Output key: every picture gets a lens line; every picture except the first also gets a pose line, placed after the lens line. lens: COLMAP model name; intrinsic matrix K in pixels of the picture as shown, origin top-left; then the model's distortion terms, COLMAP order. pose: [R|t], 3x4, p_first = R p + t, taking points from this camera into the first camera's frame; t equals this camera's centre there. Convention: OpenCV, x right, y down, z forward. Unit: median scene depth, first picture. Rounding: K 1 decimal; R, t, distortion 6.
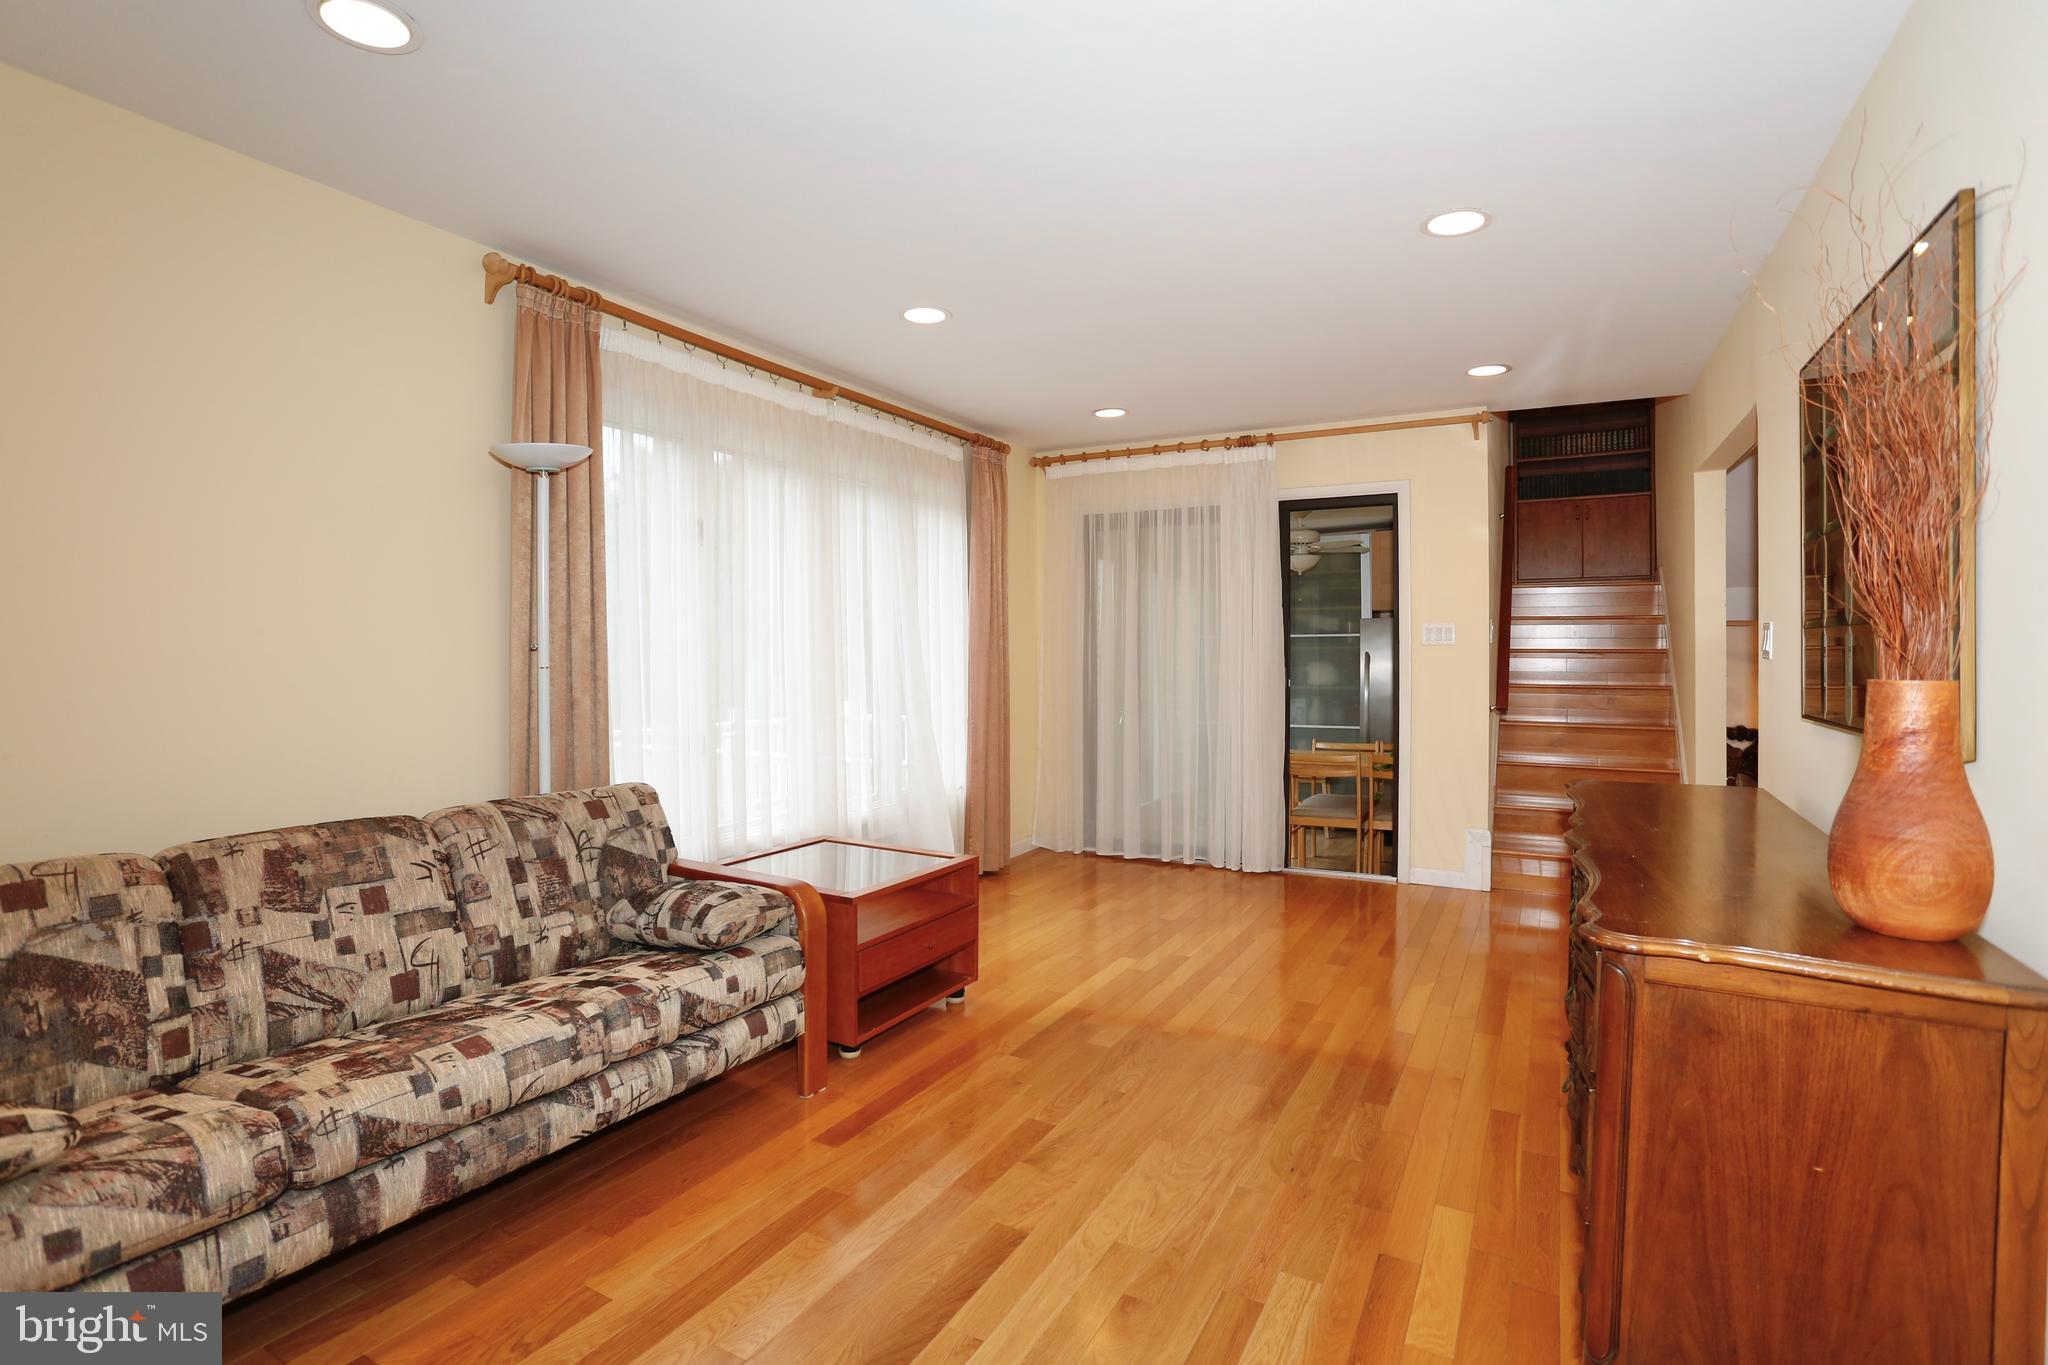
lens RADIAL K [[1003.9, 0, 1023.3], [0, 1003.9, 660.4], [0, 0, 1]] dist [-0.081481, 0.031787]
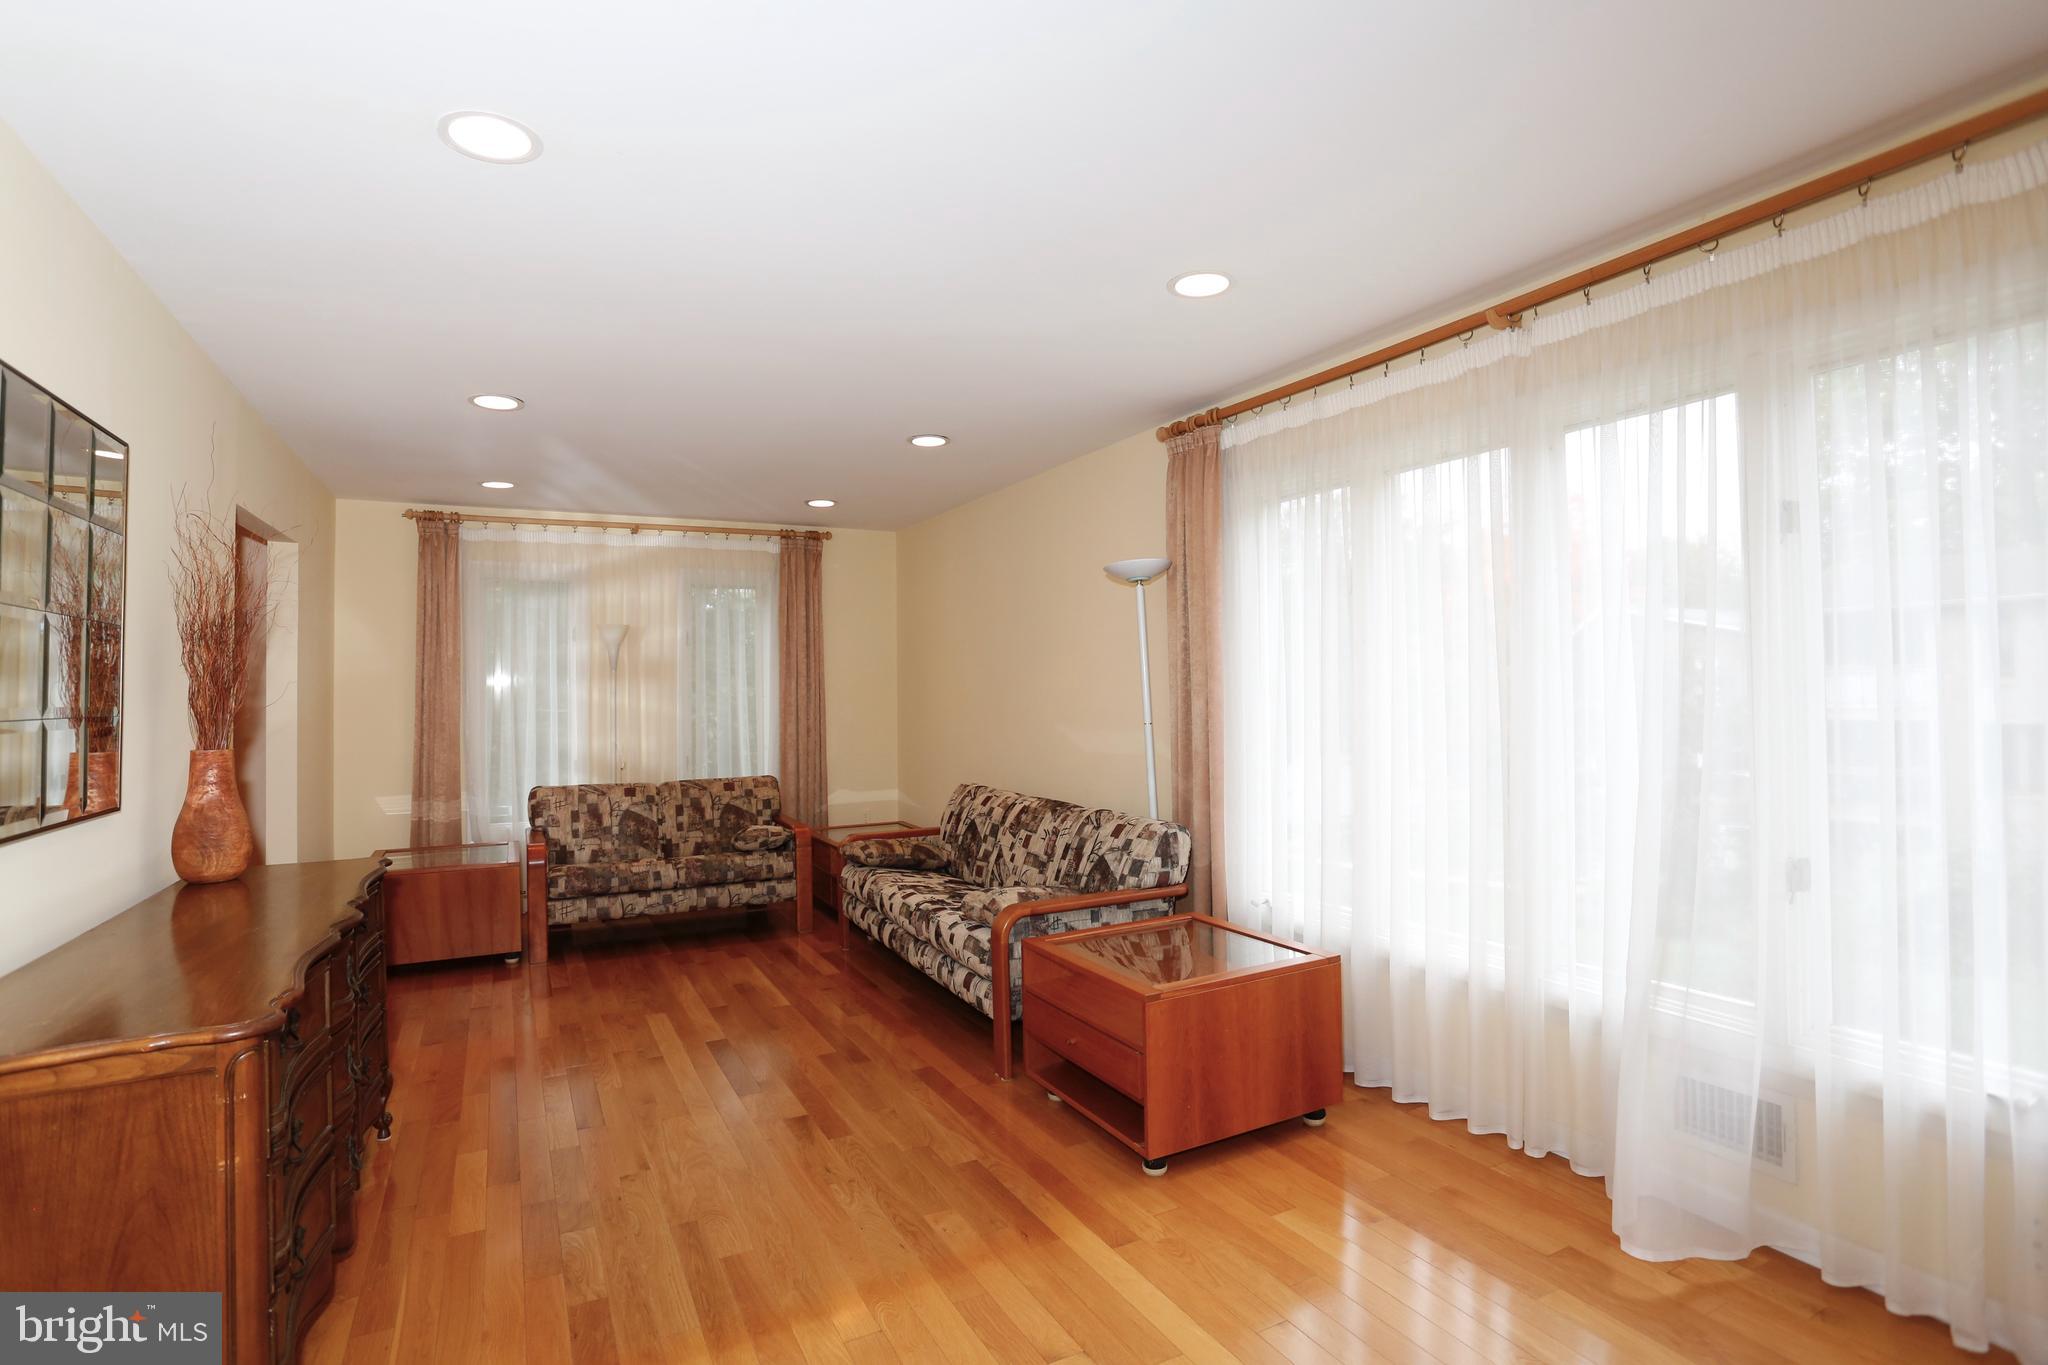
lens RADIAL K [[1003.9, 0, 1023.3], [0, 1003.9, 660.4], [0, 0, 1]] dist [-0.081481, 0.031787]
pose [[-0.557092, -0.009861, -0.830392, 0.704994], [0.016623, 0.999597, -0.023023, -0.047771], [0.830284, -0.026629, -0.556703, 1.500357]]
